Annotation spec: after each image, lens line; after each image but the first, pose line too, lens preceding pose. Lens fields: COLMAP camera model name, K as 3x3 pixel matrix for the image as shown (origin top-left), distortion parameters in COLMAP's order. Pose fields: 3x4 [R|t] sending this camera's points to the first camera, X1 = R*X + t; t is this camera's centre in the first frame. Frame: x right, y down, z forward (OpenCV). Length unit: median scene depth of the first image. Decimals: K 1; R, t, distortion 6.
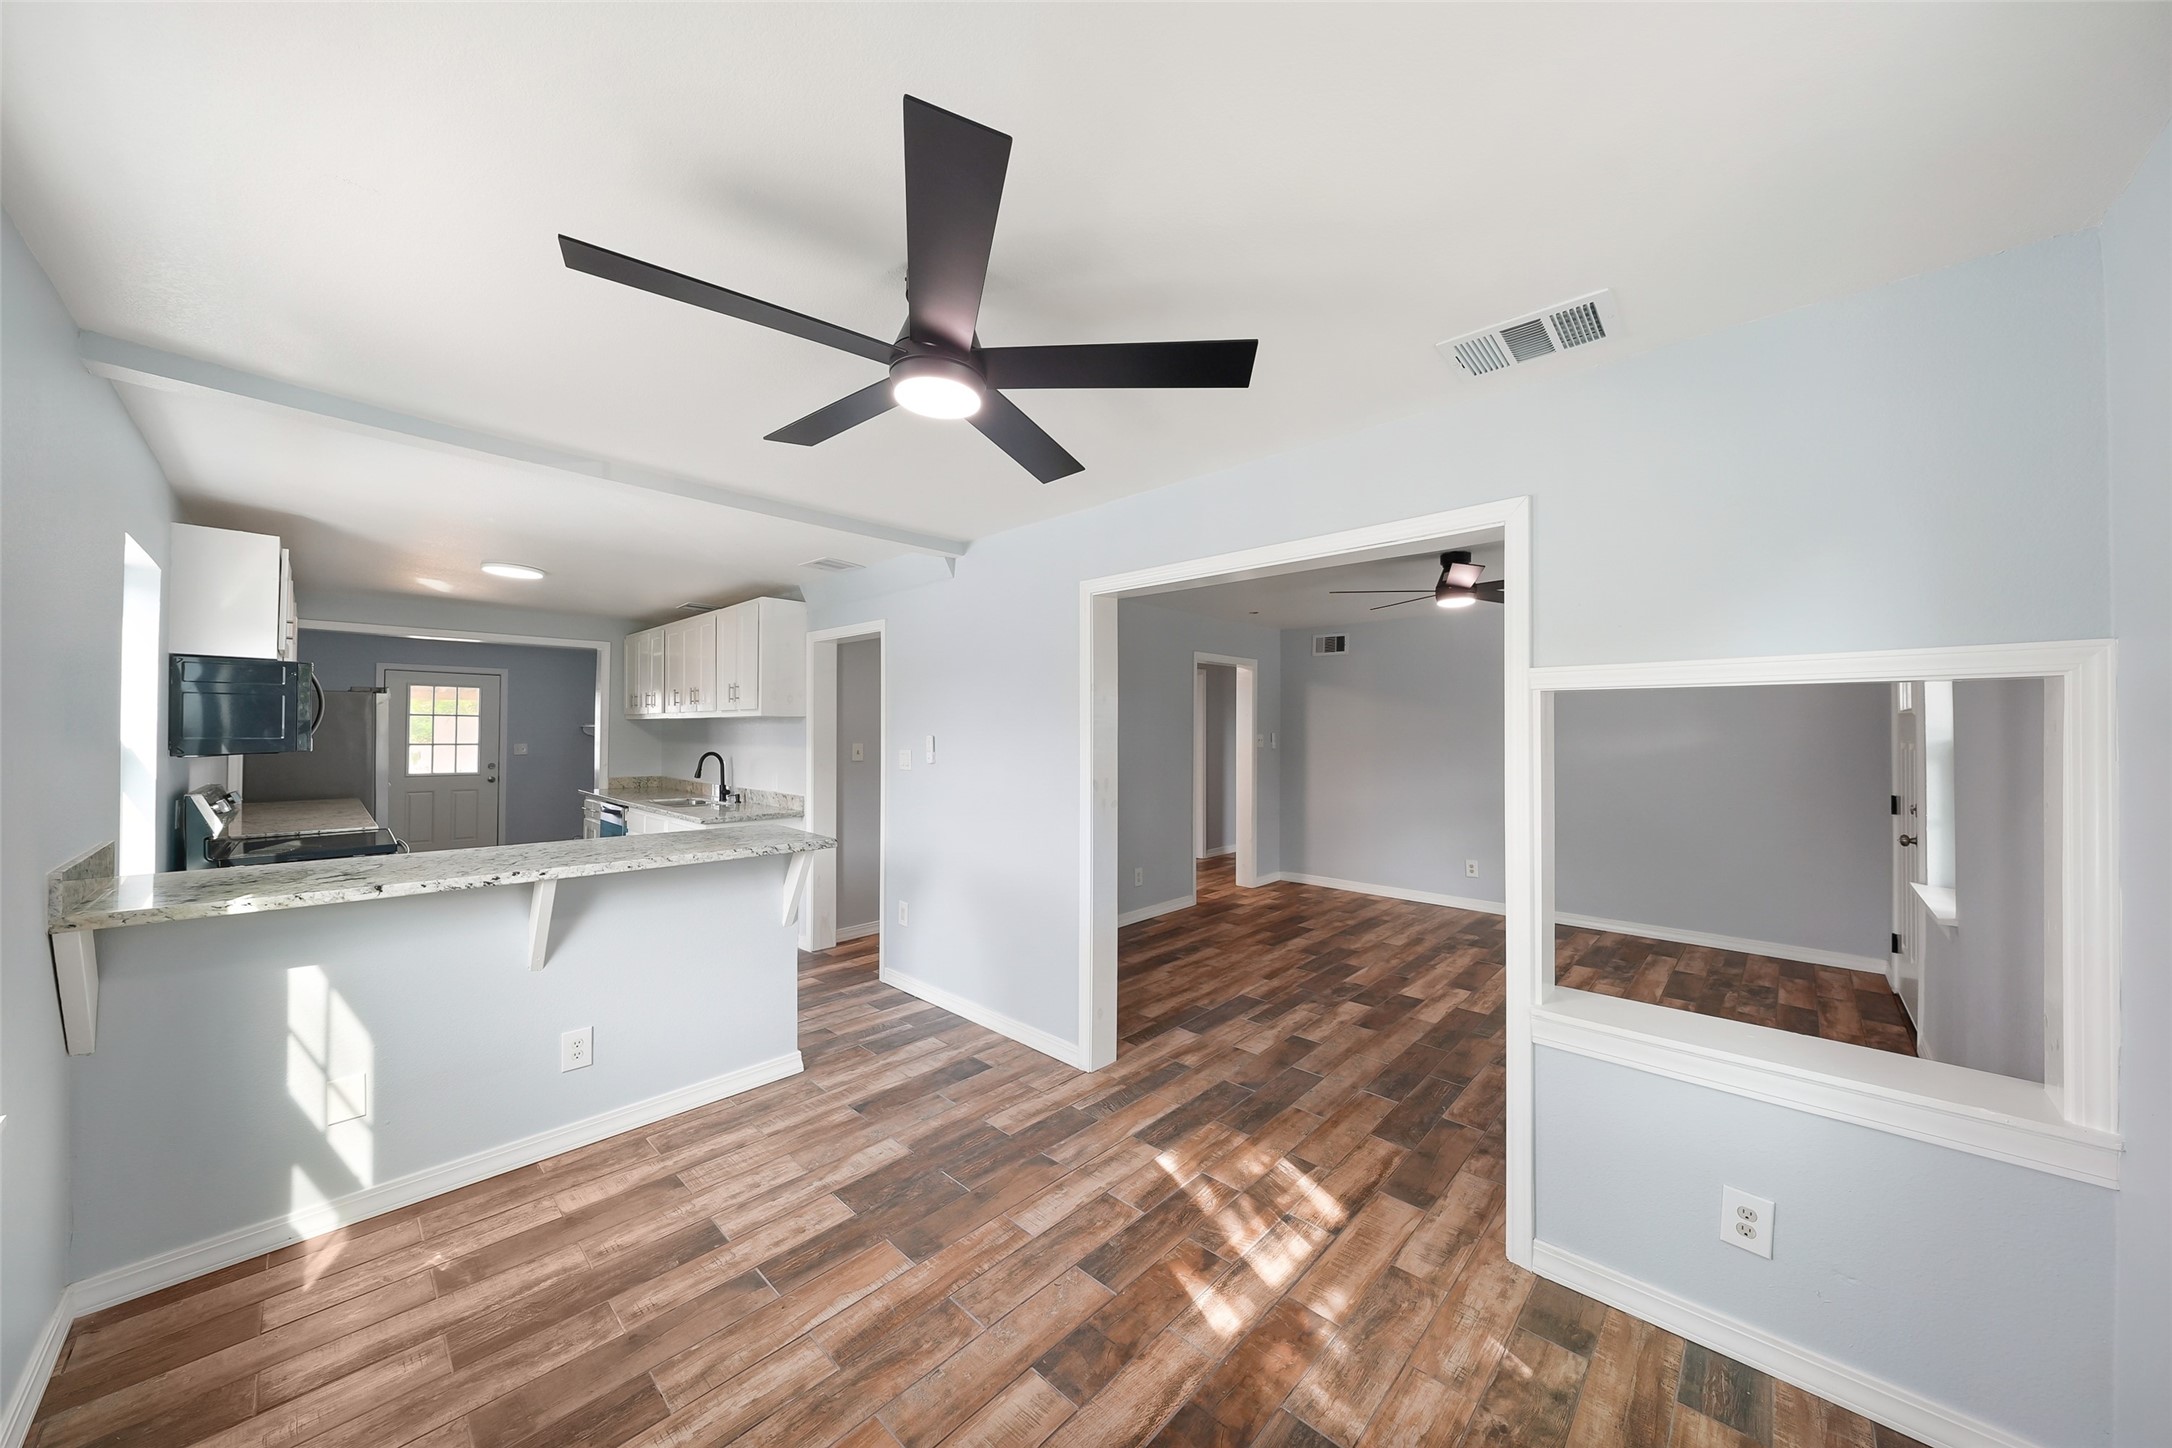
lens RADIAL K [[750.5, 0, 1076.6], [0, 750.5, 722.6], [0, 0, 1]] dist [-0.005272, 0.000648]
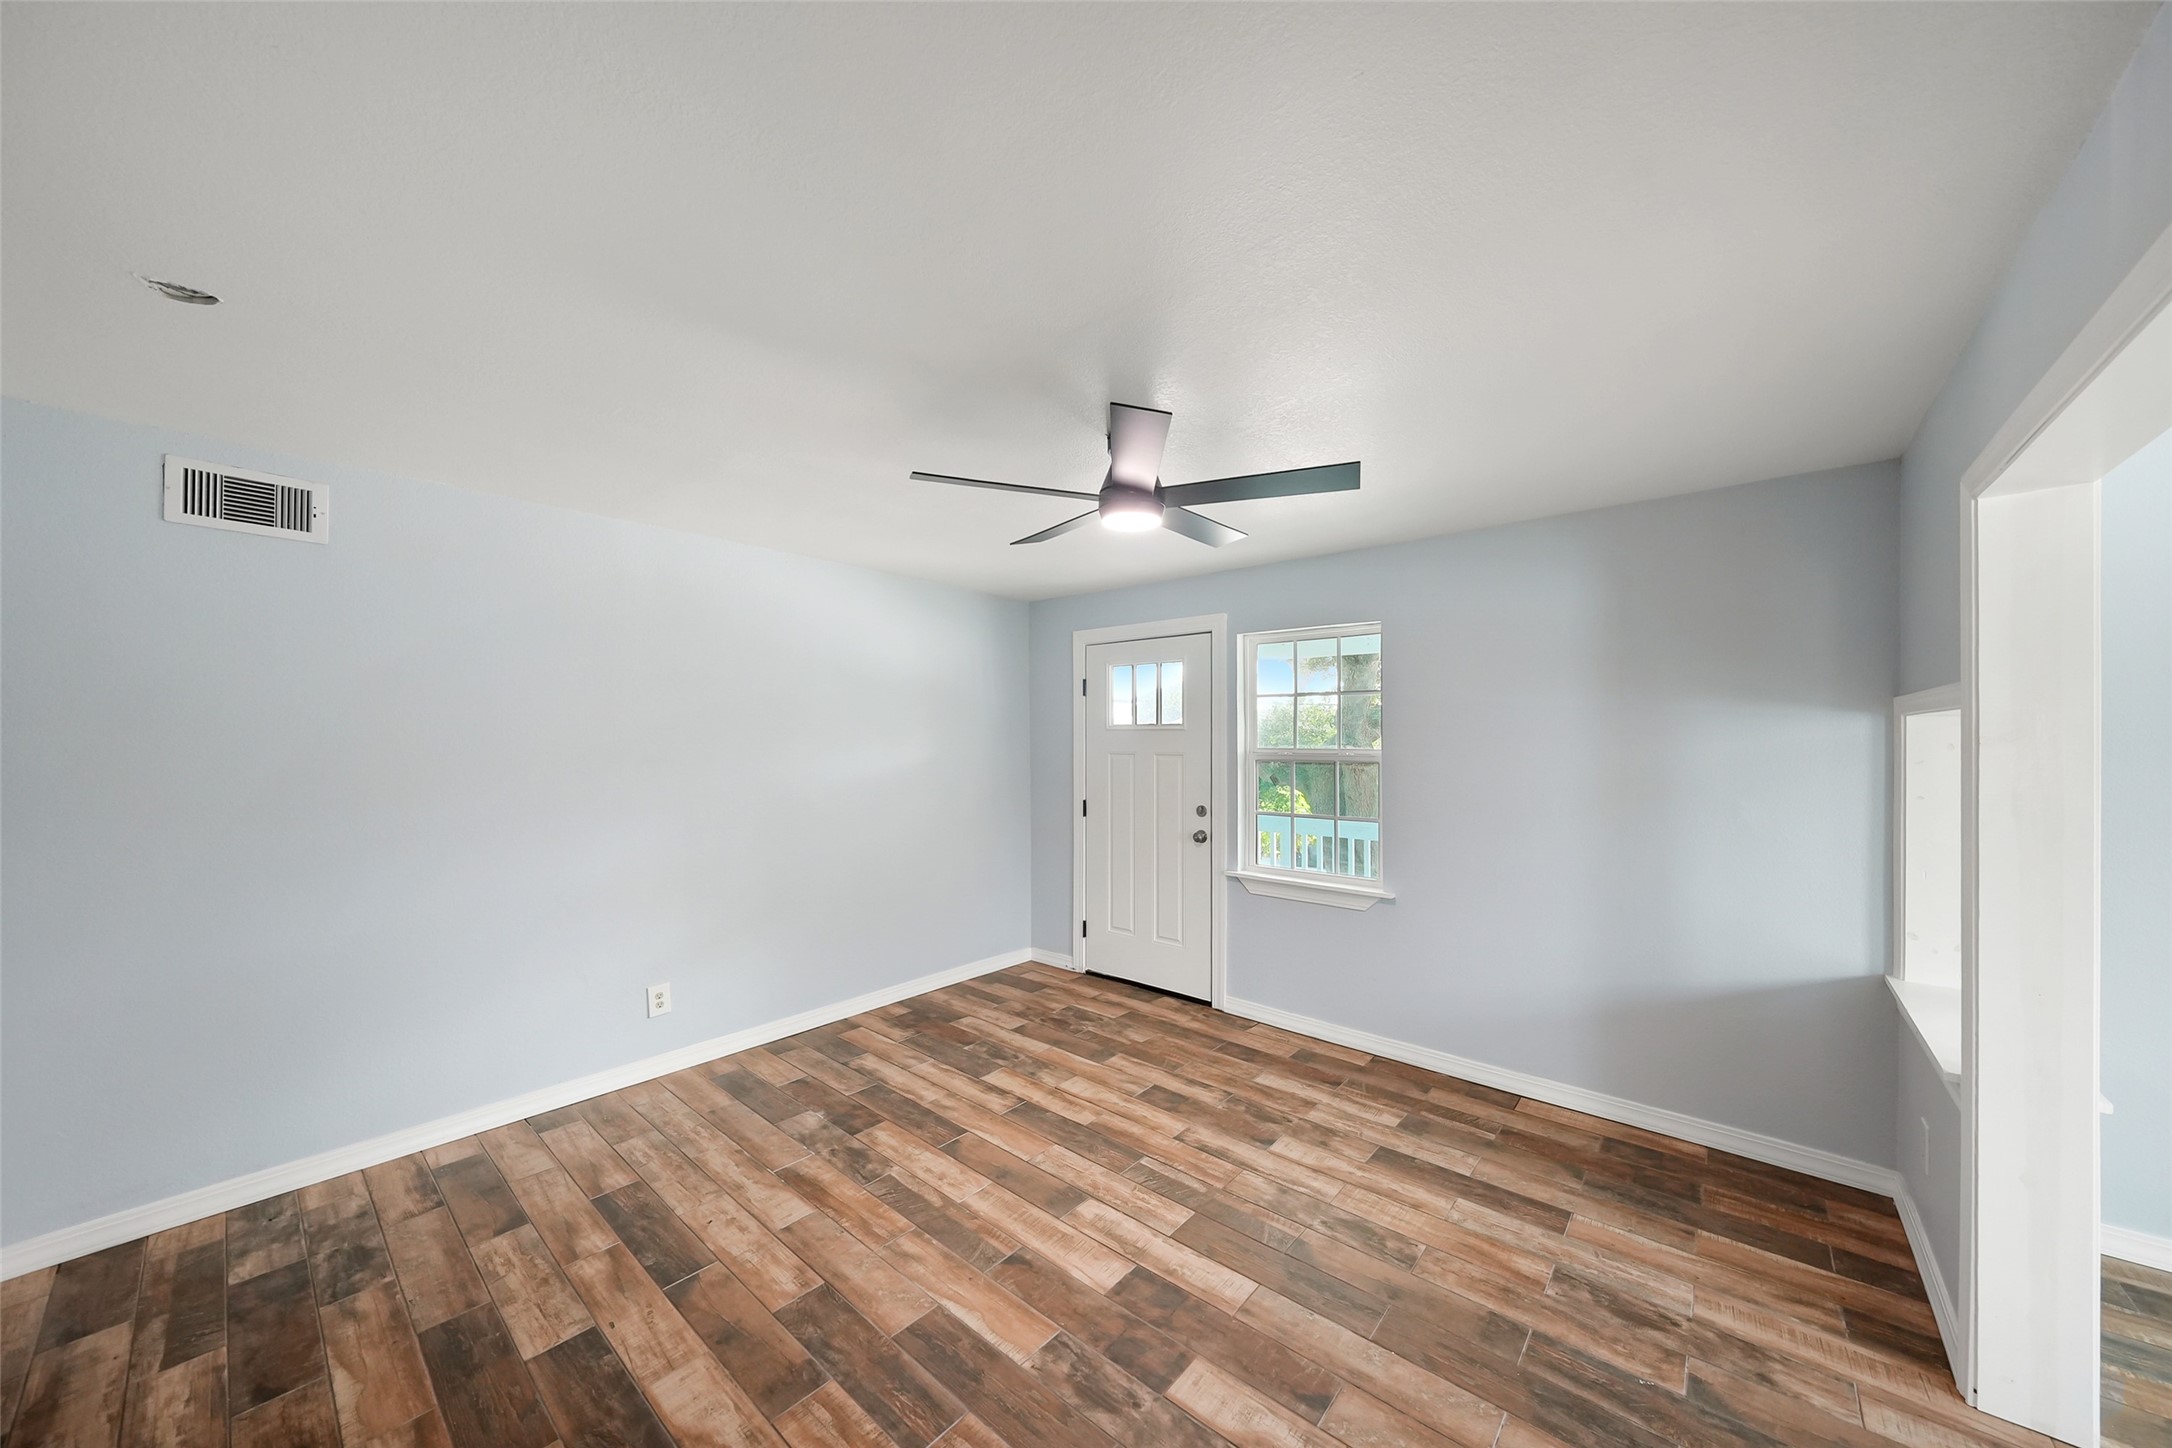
lens RADIAL K [[750.5, 0, 1098.0], [0, 750.5, 739.0], [0, 0, 1]] dist [-0.005272, 0.000648]
pose [[-0.063461, -0.000273, 0.997984, -0.067084], [-0.011045, 0.999939, -0.000428, 0.001073], [-0.997923, -0.011050, -0.063460, 1.236533]]
